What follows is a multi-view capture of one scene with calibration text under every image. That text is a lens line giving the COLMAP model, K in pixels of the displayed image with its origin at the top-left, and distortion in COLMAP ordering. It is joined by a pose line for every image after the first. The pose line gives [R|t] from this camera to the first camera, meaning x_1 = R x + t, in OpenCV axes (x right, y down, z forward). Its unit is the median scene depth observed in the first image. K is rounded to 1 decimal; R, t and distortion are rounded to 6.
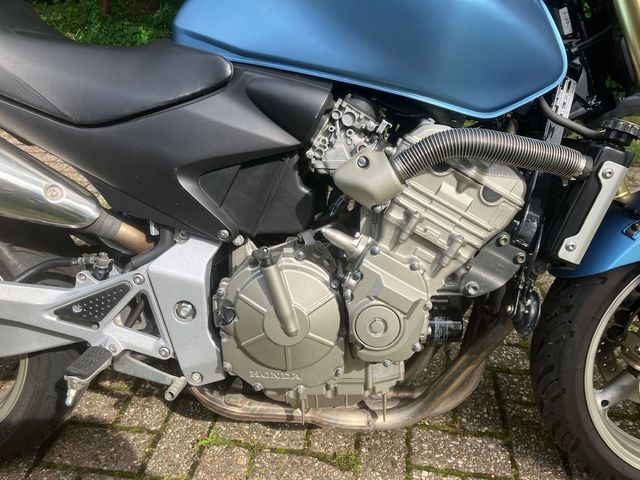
lens RADIAL K [[528.1, 0, 320.2], [0, 528.1, 240.5], [0, 0, 1]] dist [0.014778, -0.004329]
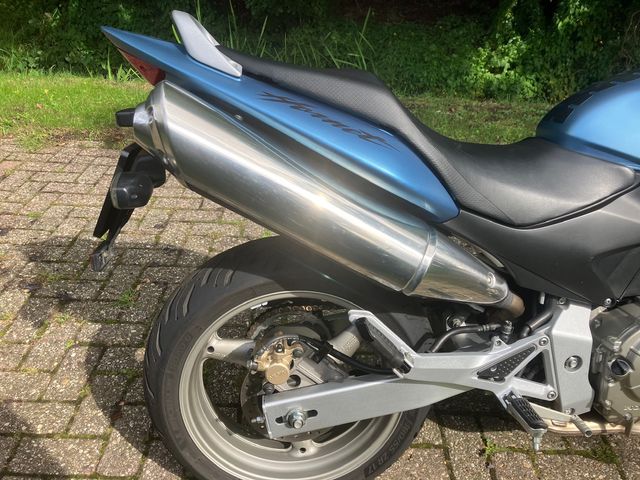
lens RADIAL K [[528.1, 0, 322.2], [0, 528.1, 242.4], [0, 0, 1]] dist [0.014778, -0.004329]
pose [[0.990446, -0.054888, 0.126504, -1.039293], [0.045392, 0.996015, 0.076769, -0.290036], [-0.130214, -0.070294, 0.988991, -0.152058]]
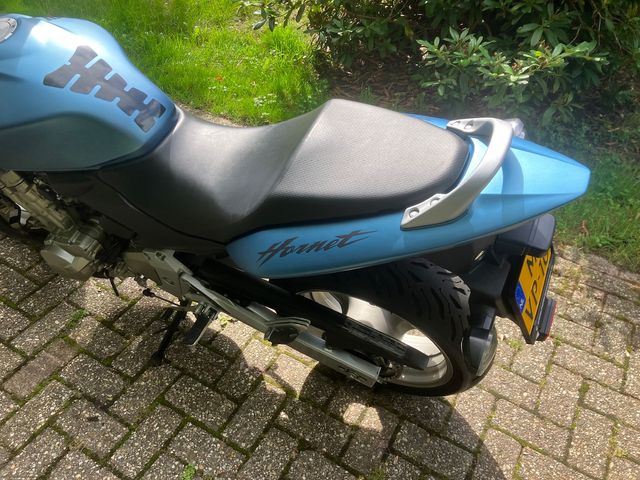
lens RADIAL K [[528.1, 0, 326.8], [0, 528.1, 239.0], [0, 0, 1]] dist [0.014778, -0.004329]
pose [[-0.926004, -0.291132, 0.240332, -1.152189], [0.131404, 0.348237, 0.928151, -1.631498], [-0.353907, 0.891052, -0.284213, 1.643558]]
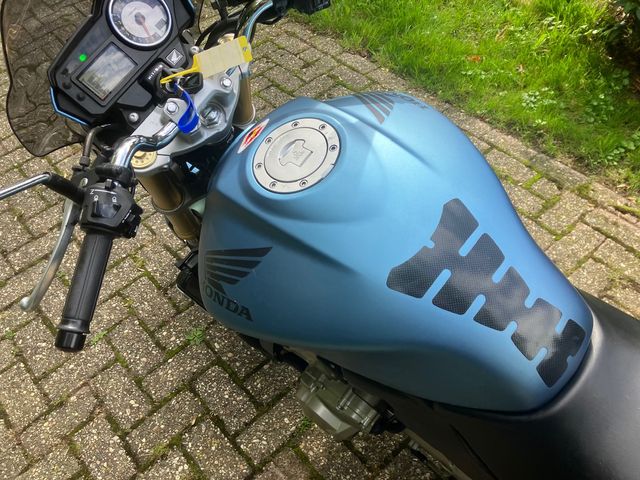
lens RADIAL K [[528.1, 0, 324.9], [0, 528.1, 239.7], [0, 0, 1]] dist [0.014778, -0.004329]
pose [[-0.770898, -0.470267, 0.429611, -0.250582], [0.354778, 0.243151, 0.902779, -1.332865], [-0.529007, 0.848367, -0.020604, 1.160602]]
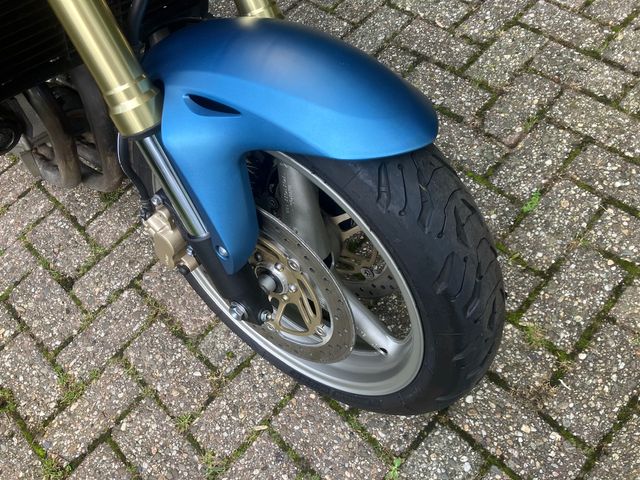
lens RADIAL K [[528.1, 0, 320.1], [0, 528.1, 236.9], [0, 0, 1]] dist [0.014778, -0.004329]
pose [[0.799230, 0.426261, -0.423712, 1.338848], [-0.110016, 0.796830, 0.594104, -0.347456], [0.590870, -0.428210, 0.683746, 0.616356]]
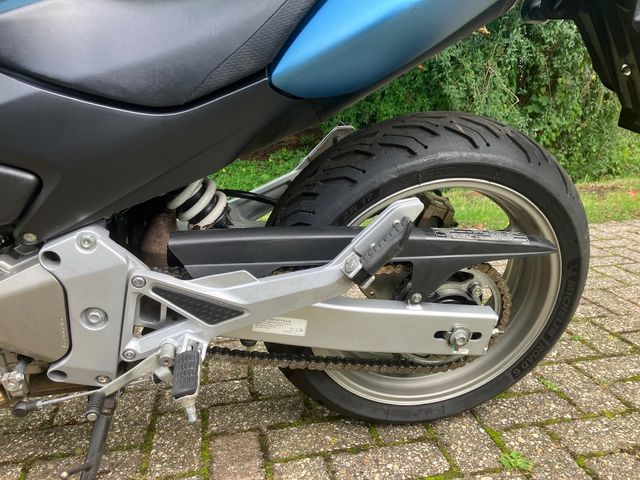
lens RADIAL K [[528.1, 0, 315.8], [0, 528.1, 240.4], [0, 0, 1]] dist [0.014778, -0.004329]
pose [[0.946310, -0.134337, 0.294025, 0.122341], [0.200093, 0.957793, -0.206387, 0.116726], [-0.253890, 0.254138, 0.933249, 0.552785]]
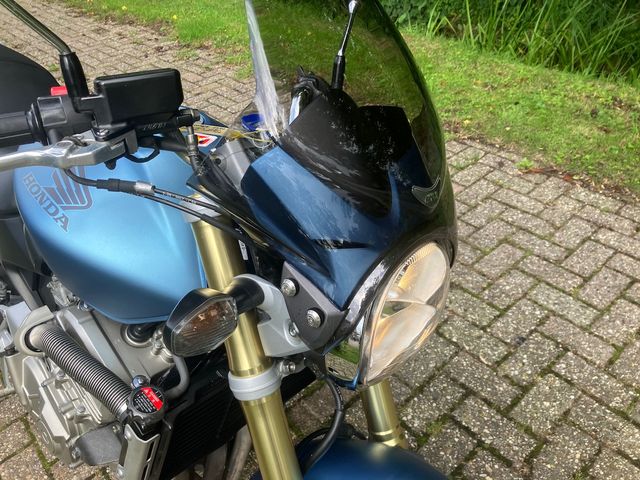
lens RADIAL K [[528.1, 0, 318.9], [0, 528.1, 237.8], [0, 0, 1]] dist [0.014778, -0.004329]
pose [[0.762264, 0.328413, -0.557762, 1.107307], [-0.225573, 0.942484, 0.246660, -0.710006], [0.606688, -0.062204, 0.792502, 0.392601]]
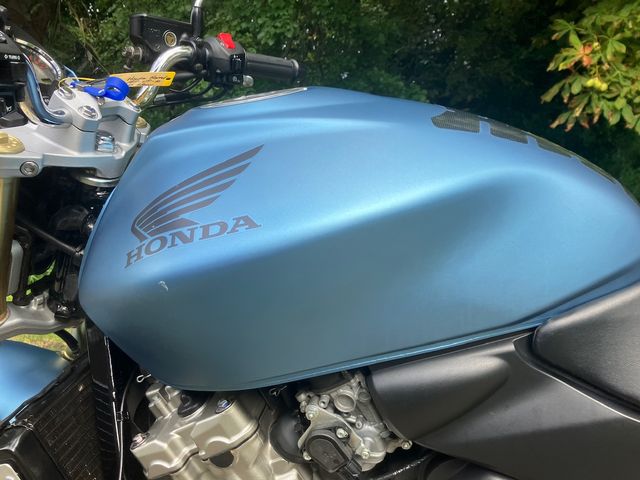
lens RADIAL K [[528.1, 0, 319.6], [0, 528.1, 237.2], [0, 0, 1]] dist [0.014778, -0.004329]
pose [[0.997739, -0.020651, -0.063954, -0.298194], [-0.002849, 0.937763, -0.347265, -0.322050], [0.067145, 0.346662, 0.935584, 0.693704]]
